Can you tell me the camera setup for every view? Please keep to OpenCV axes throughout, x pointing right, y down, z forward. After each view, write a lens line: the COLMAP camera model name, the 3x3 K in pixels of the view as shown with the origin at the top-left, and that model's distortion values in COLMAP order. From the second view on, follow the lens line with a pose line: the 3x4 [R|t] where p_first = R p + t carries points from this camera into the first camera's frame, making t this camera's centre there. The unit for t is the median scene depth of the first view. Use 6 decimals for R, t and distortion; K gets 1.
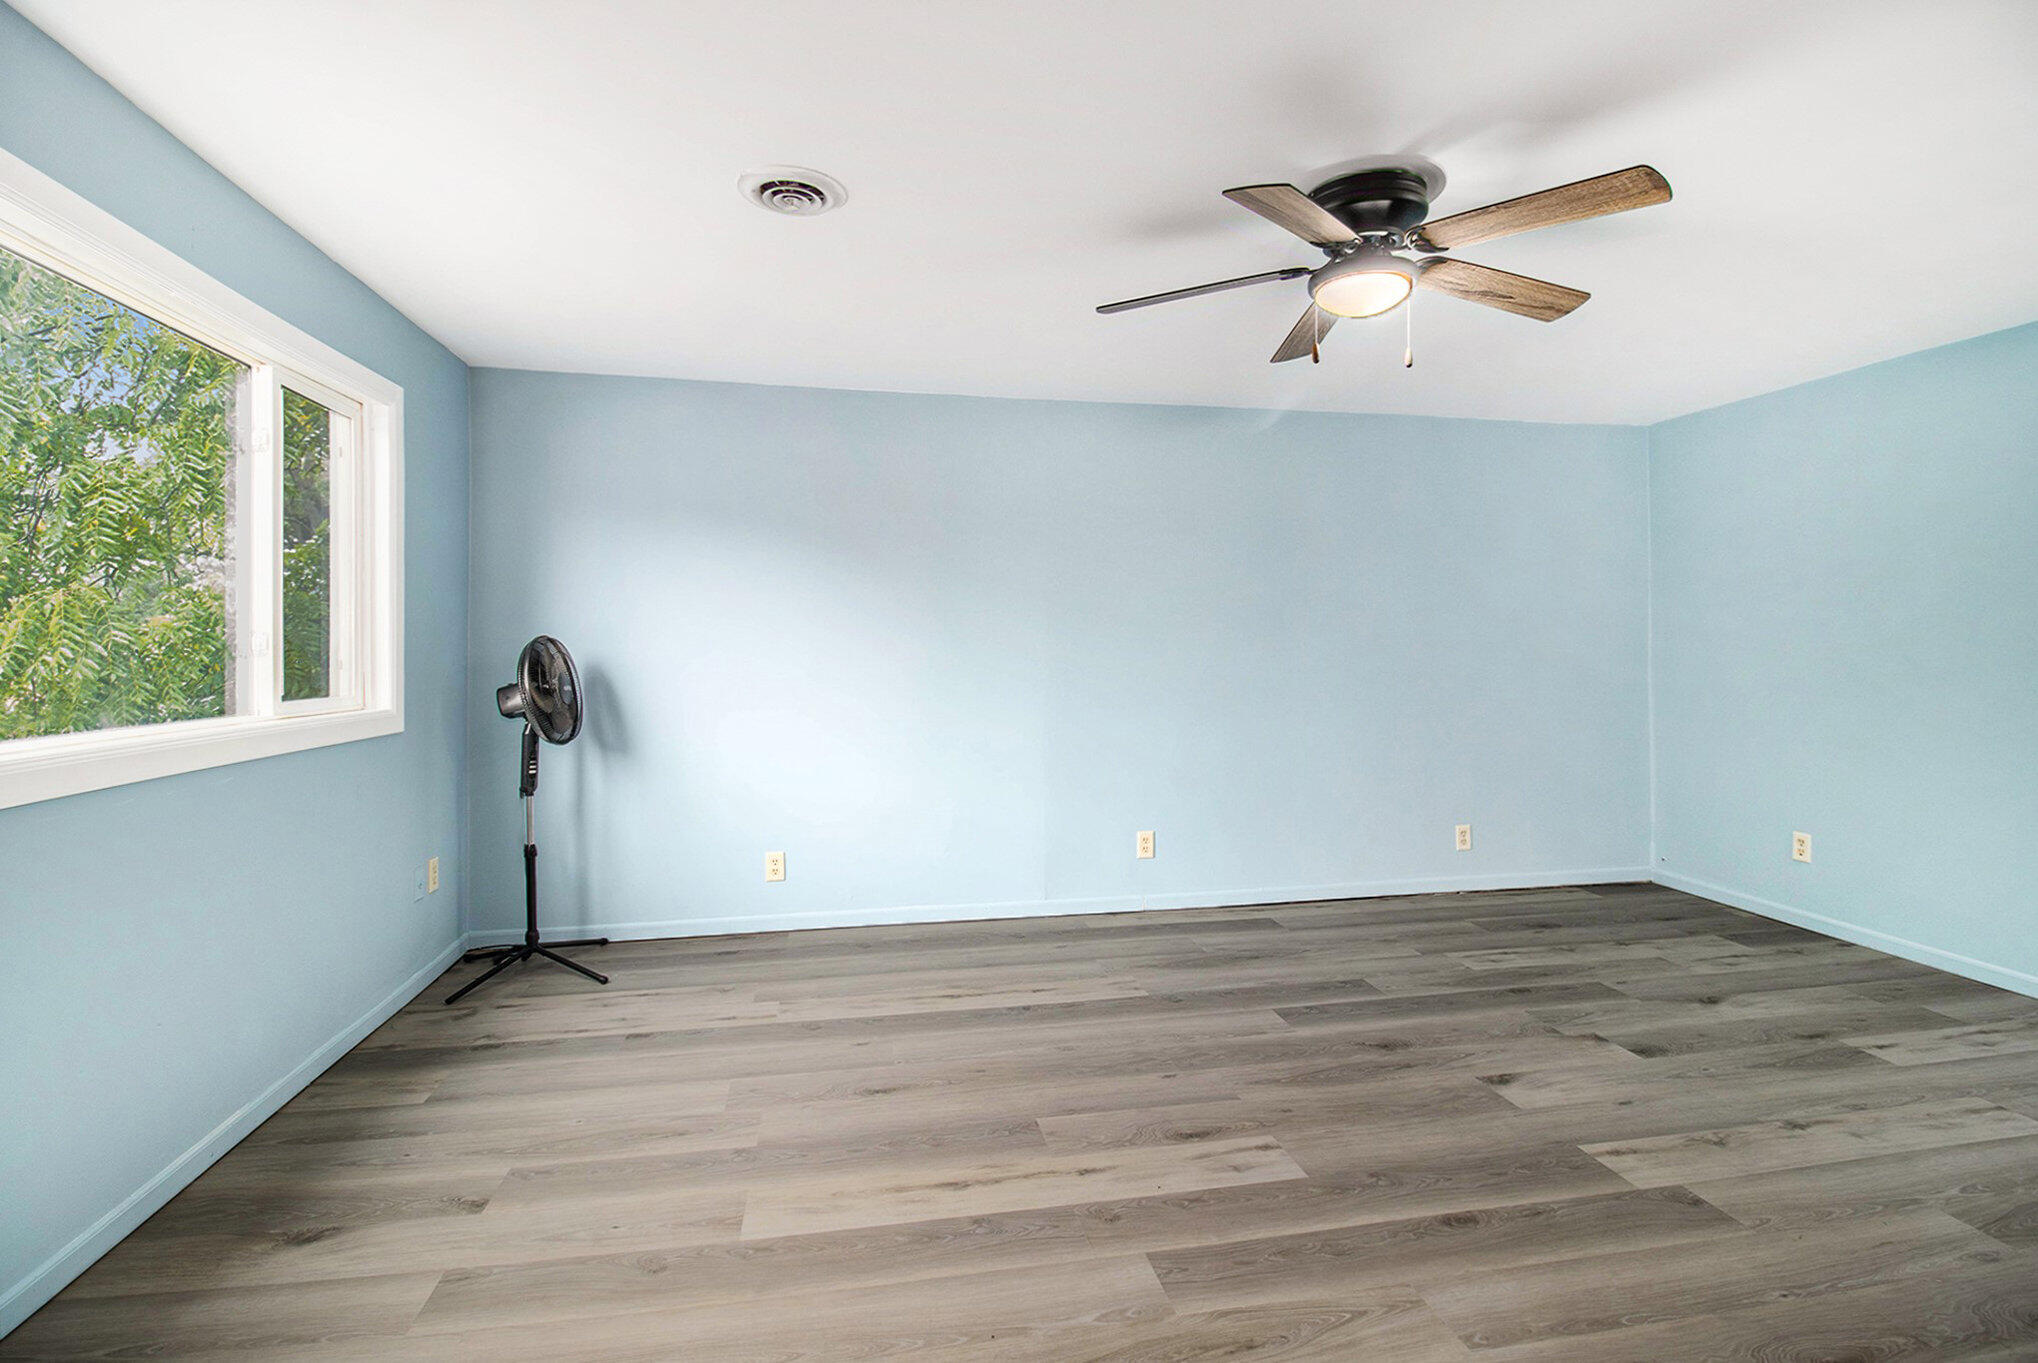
lens RADIAL K [[973.8, 0, 1026.6], [0, 973.8, 672.5], [0, 0, 1]] dist [-0.005239, -0.008111]
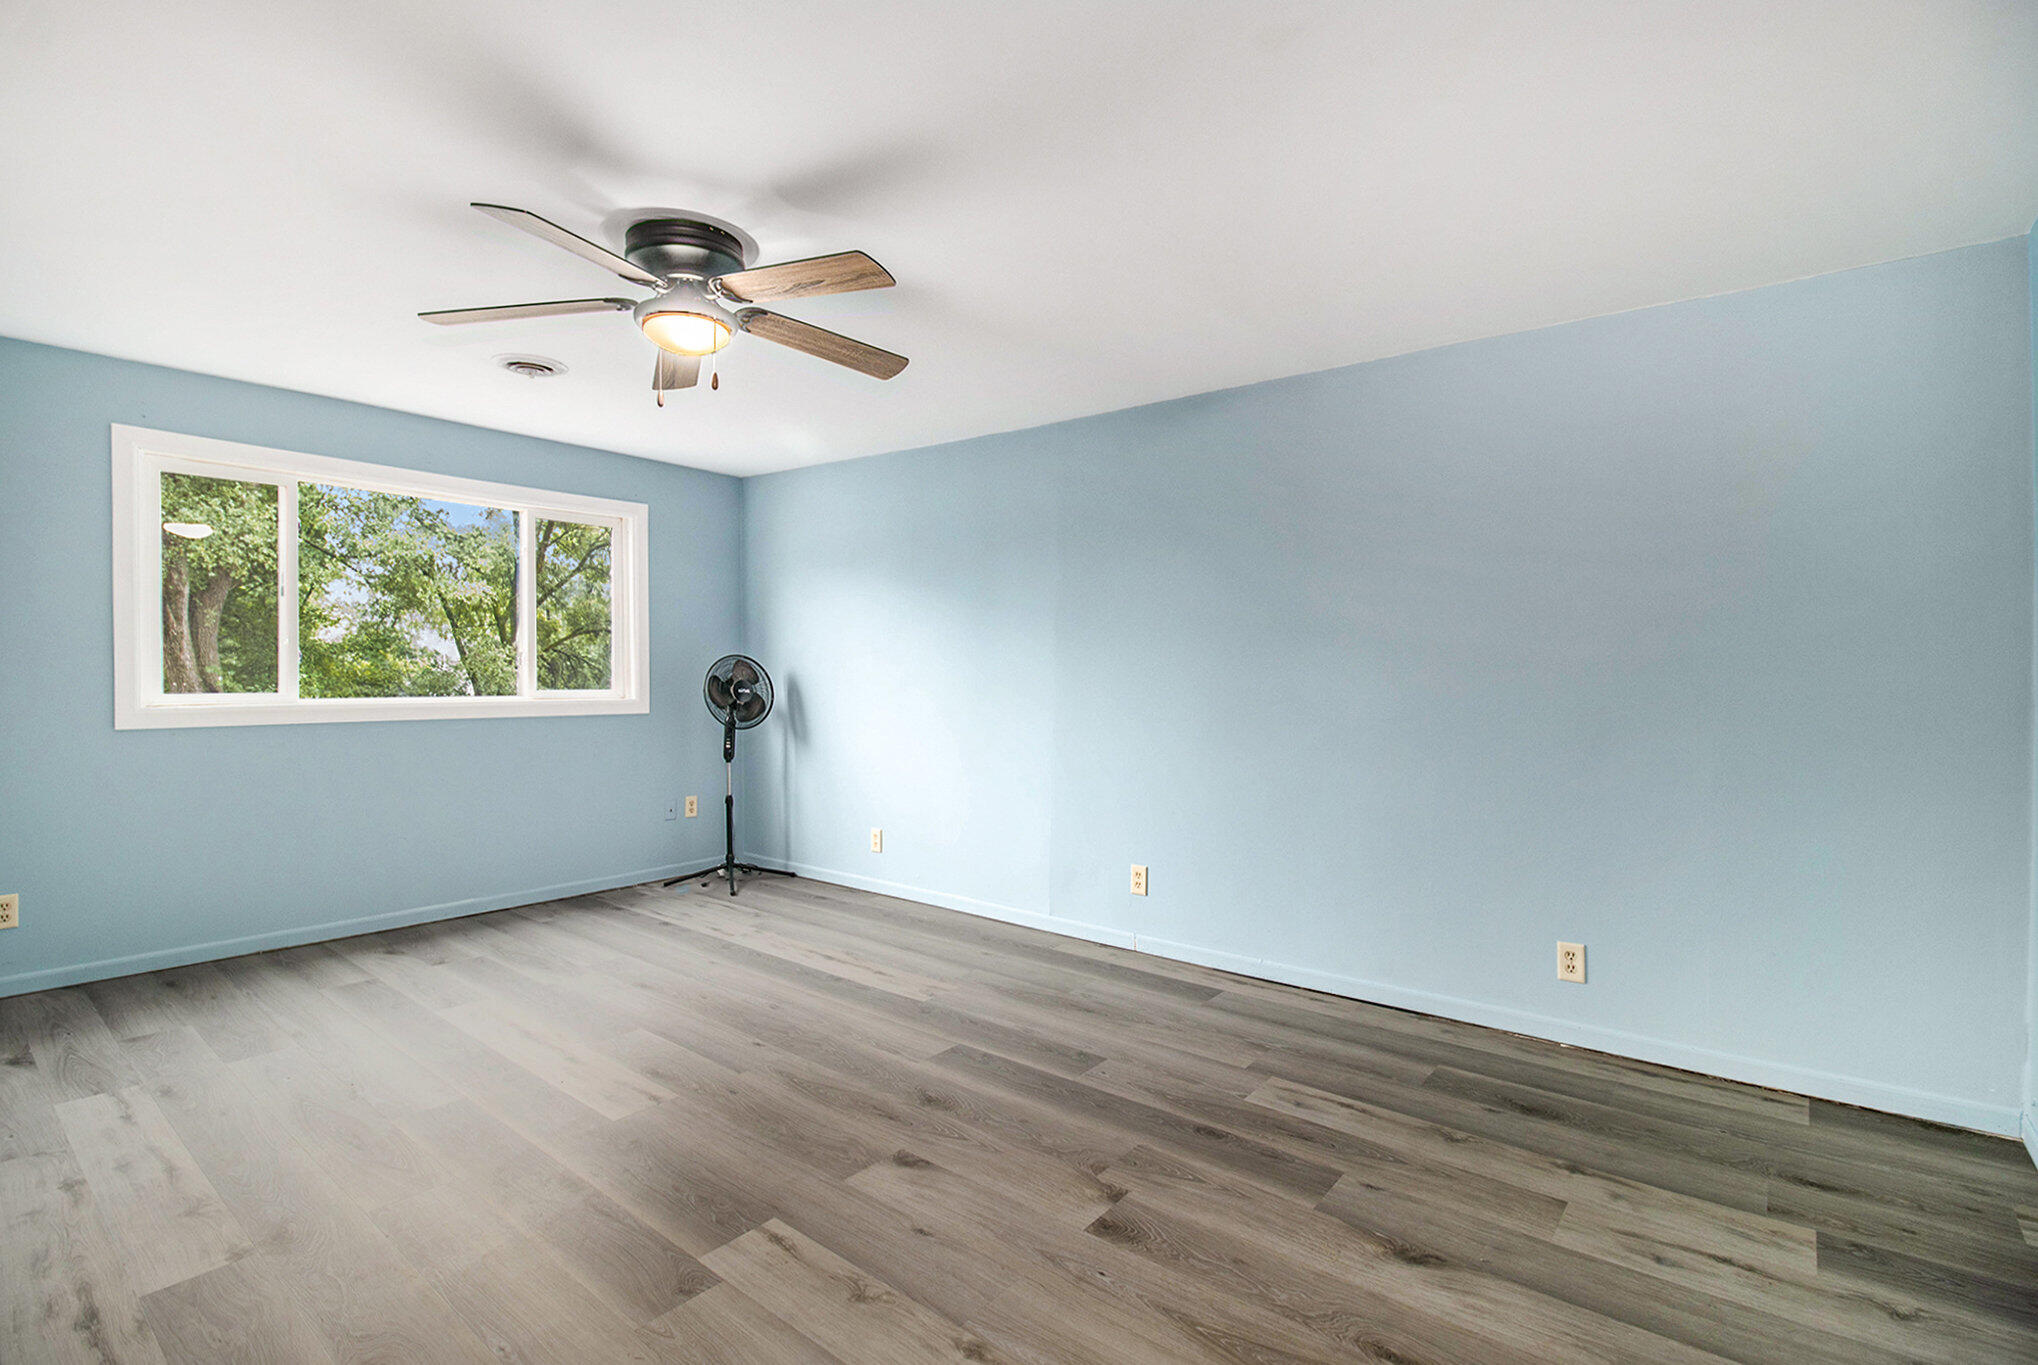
lens RADIAL K [[973.8, 0, 1020.4], [0, 973.8, 677.3], [0, 0, 1]] dist [-0.005239, -0.008111]
pose [[0.642316, 0.013987, -0.766312, 0.980005], [-0.028814, 0.999567, -0.005907, -0.007857], [0.765898, 0.025875, 0.642441, 0.410895]]
